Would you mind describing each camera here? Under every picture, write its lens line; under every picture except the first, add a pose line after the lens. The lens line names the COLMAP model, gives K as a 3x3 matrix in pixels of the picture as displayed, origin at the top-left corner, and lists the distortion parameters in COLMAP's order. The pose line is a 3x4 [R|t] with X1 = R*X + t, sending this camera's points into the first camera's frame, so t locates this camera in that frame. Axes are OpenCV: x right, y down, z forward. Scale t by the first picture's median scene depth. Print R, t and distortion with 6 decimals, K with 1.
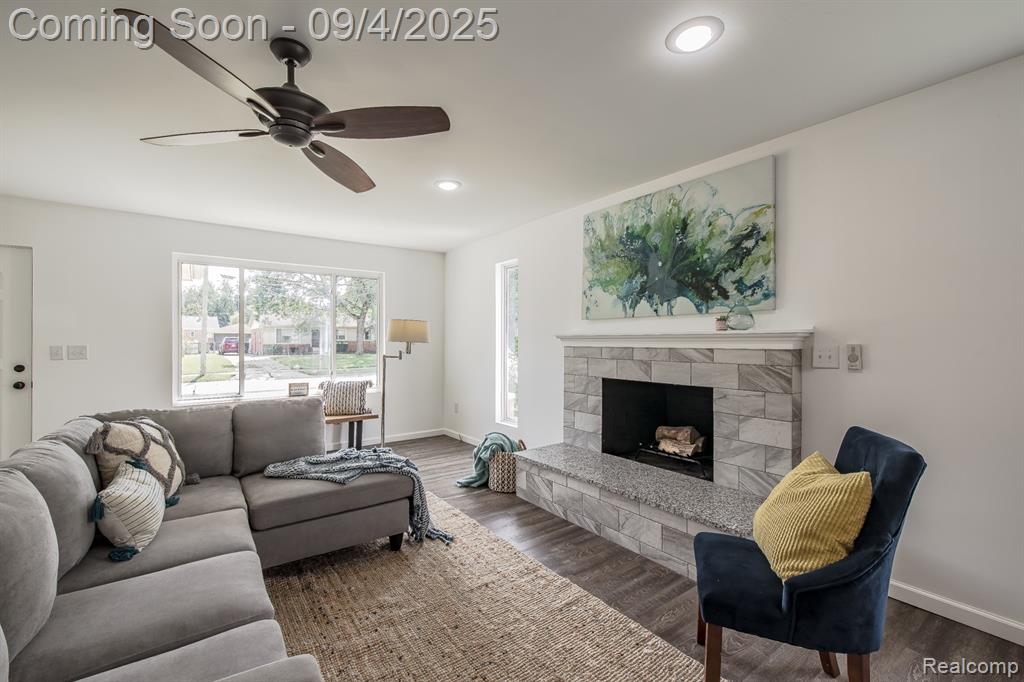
lens RADIAL K [[442.2, 0, 511.3], [0, 442.2, 341.7], [0, 0, 1]] dist [-0.001663, 0.000297]
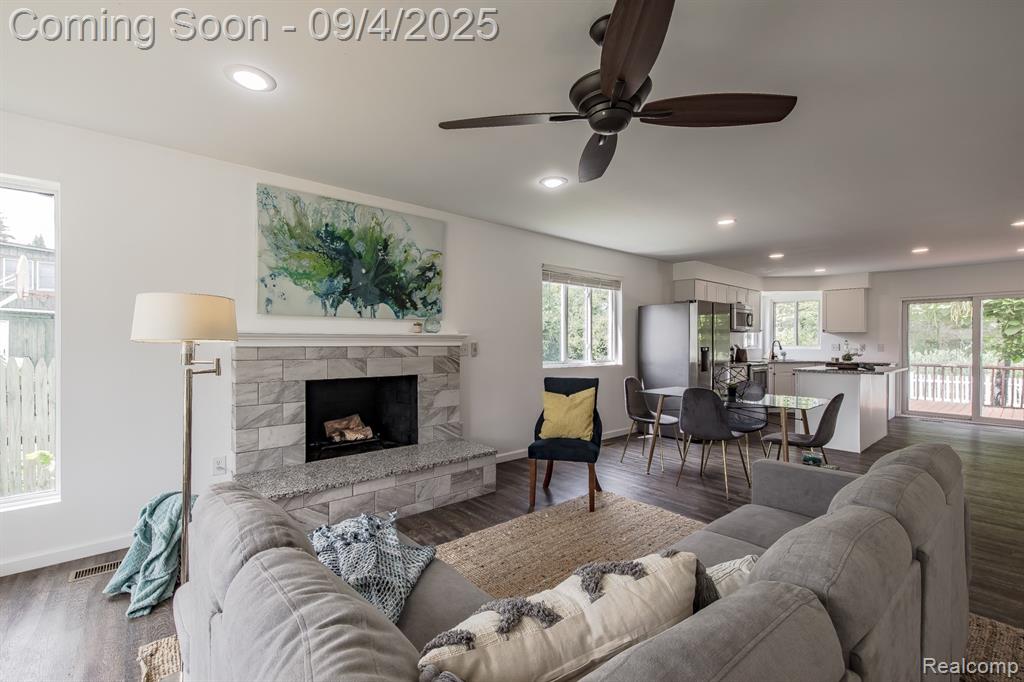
lens RADIAL K [[442.2, 0, 510.1], [0, 442.2, 343.9], [0, 0, 1]] dist [-0.001663, 0.000297]
pose [[-0.086789, -0.010213, 0.996174, -0.814012], [-0.004633, 0.999941, 0.009848, -0.004831], [-0.996216, -0.003761, -0.086831, 0.734373]]
